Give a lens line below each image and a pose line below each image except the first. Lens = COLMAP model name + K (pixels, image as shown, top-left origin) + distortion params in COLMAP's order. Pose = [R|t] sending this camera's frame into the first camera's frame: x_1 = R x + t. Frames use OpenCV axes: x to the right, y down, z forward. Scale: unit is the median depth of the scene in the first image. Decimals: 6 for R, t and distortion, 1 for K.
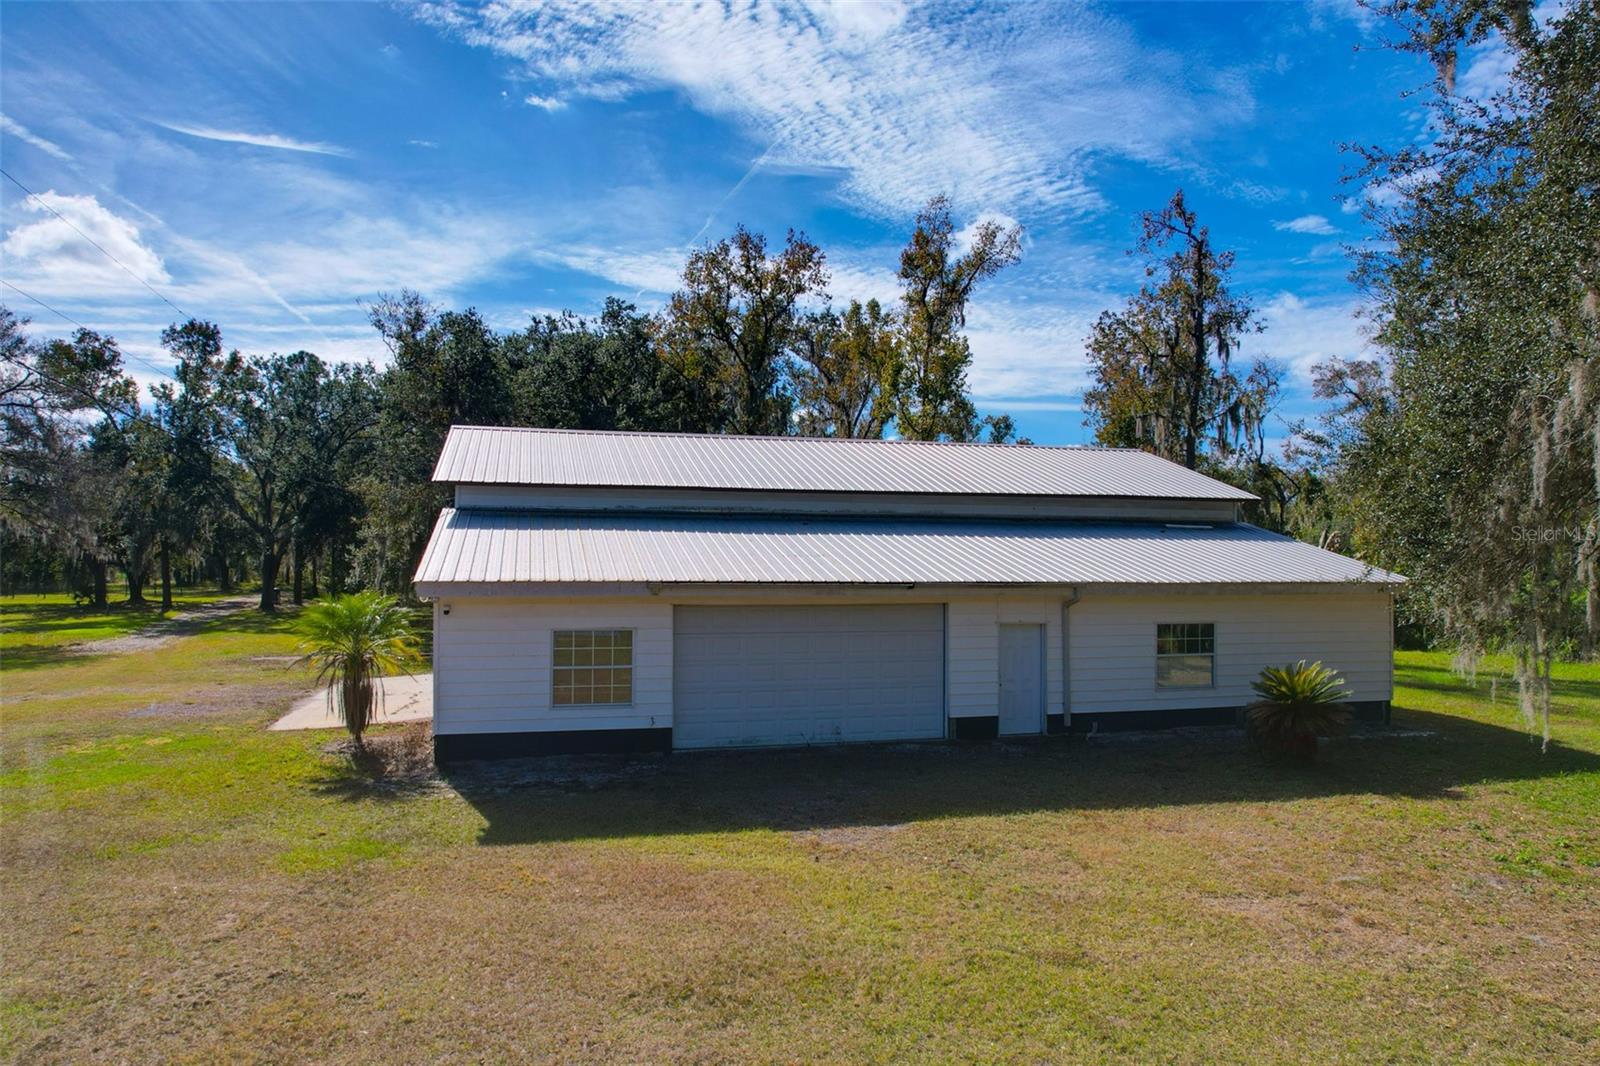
lens RADIAL K [[1034.1, 0, 794.9], [0, 1034.1, 533.8], [0, 0, 1]] dist [-0.048110, 0.012350]
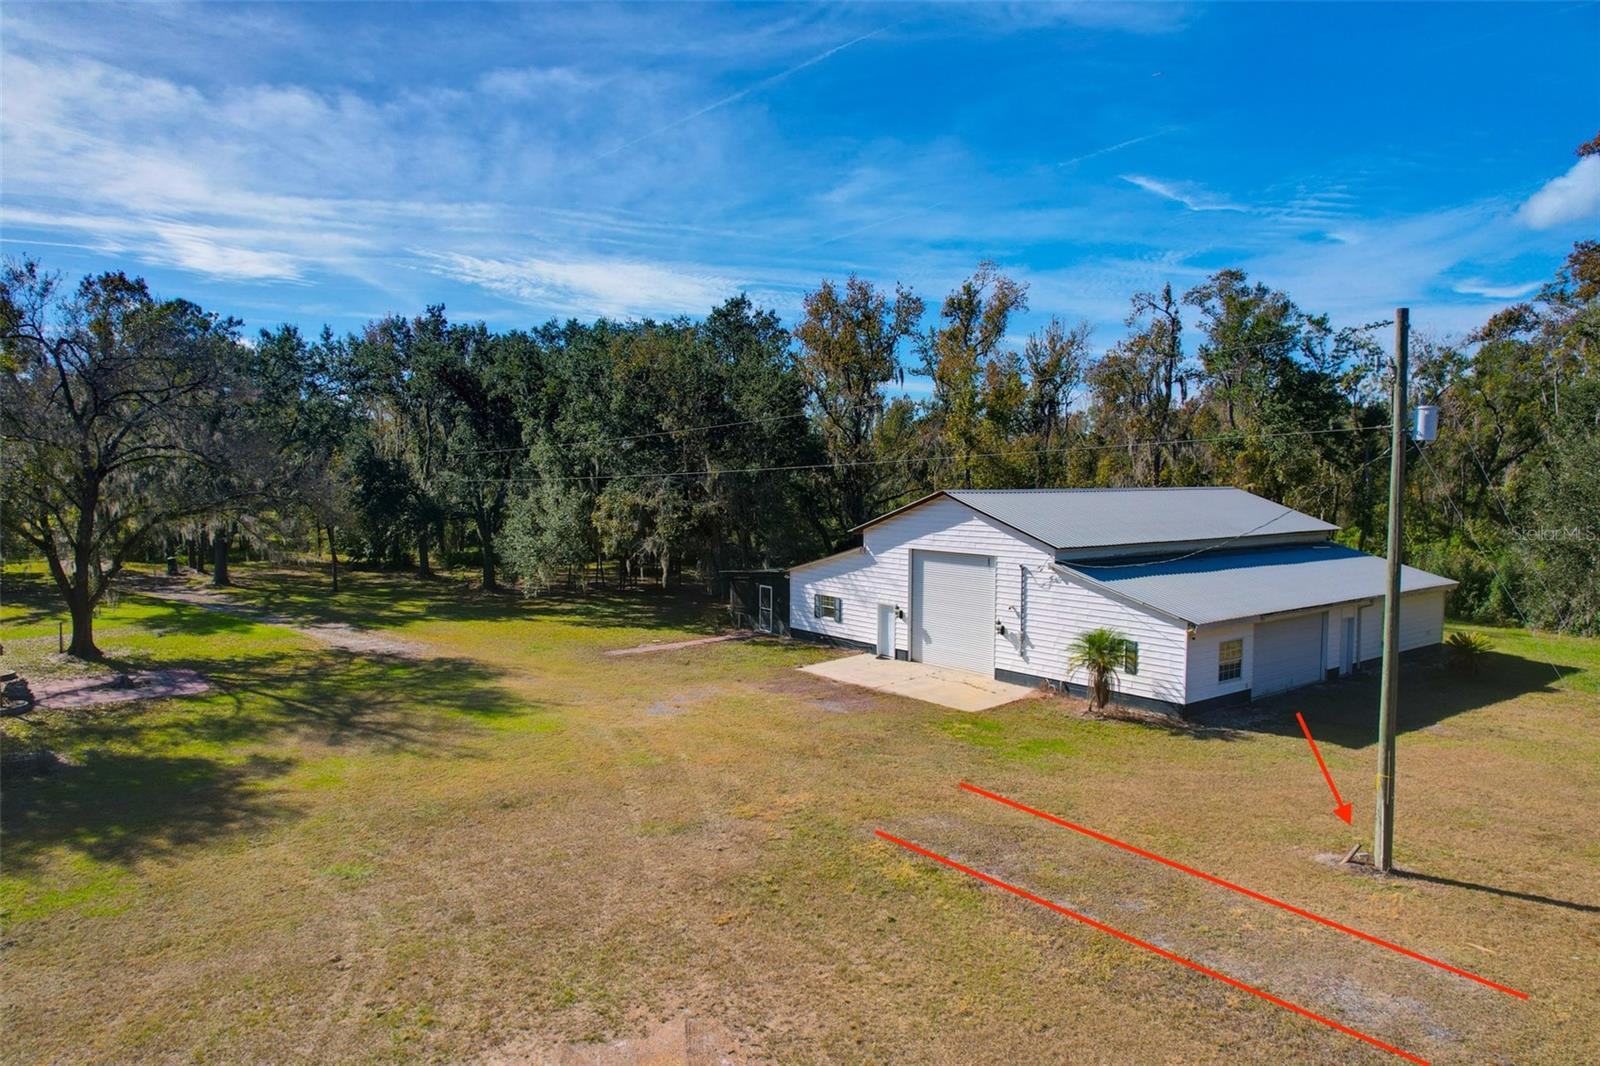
lens RADIAL K [[1034.1, 0, 800.3], [0, 1034.1, 536.7], [0, 0, 1]] dist [-0.048110, 0.012350]
pose [[0.925065, -0.026248, 0.378900, -1.470368], [-0.008649, 0.995895, 0.090107, -0.233870], [-0.379710, -0.086632, 0.921040, -0.369018]]
